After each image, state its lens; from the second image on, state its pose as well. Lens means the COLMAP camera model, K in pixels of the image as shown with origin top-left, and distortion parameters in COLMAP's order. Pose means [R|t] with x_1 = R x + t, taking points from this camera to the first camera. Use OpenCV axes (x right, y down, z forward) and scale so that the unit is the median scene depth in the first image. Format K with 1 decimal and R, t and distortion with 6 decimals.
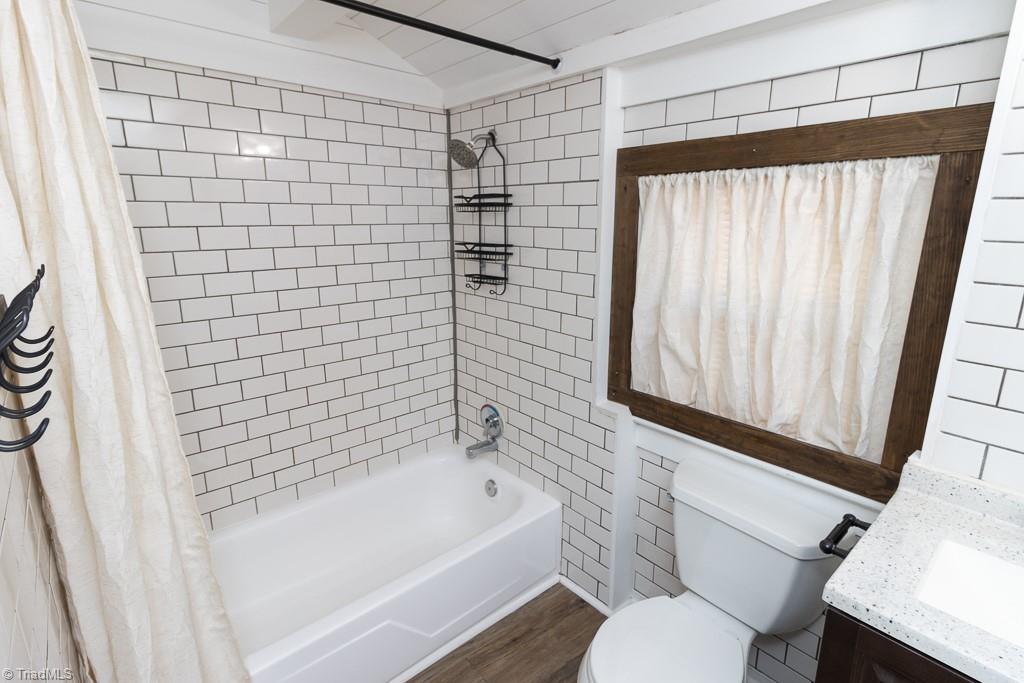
lens RADIAL K [[485.5, 0, 515.9], [0, 485.5, 329.1], [0, 0, 1]] dist [0.000064, -0.000275]
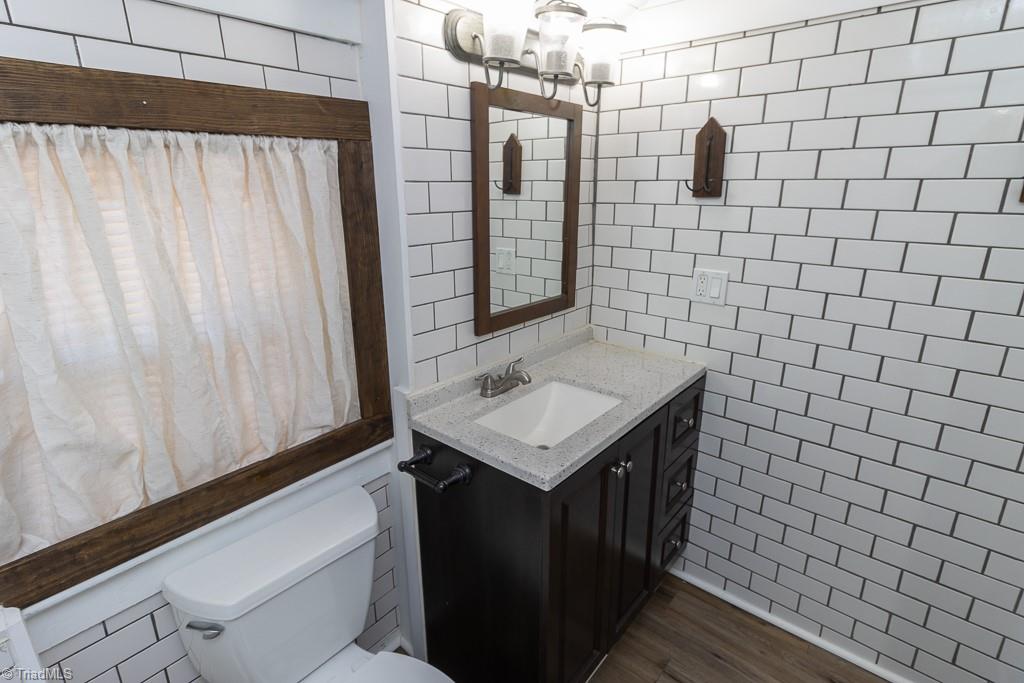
lens RADIAL K [[485.5, 0, 515.9], [0, 485.5, 329.1], [0, 0, 1]] dist [0.000064, -0.000275]
pose [[-0.122392, -0.286658, 0.950183, -0.318520], [0.239234, 0.920630, 0.308558, -0.181804], [-0.963217, 0.265081, -0.044099, 0.678578]]
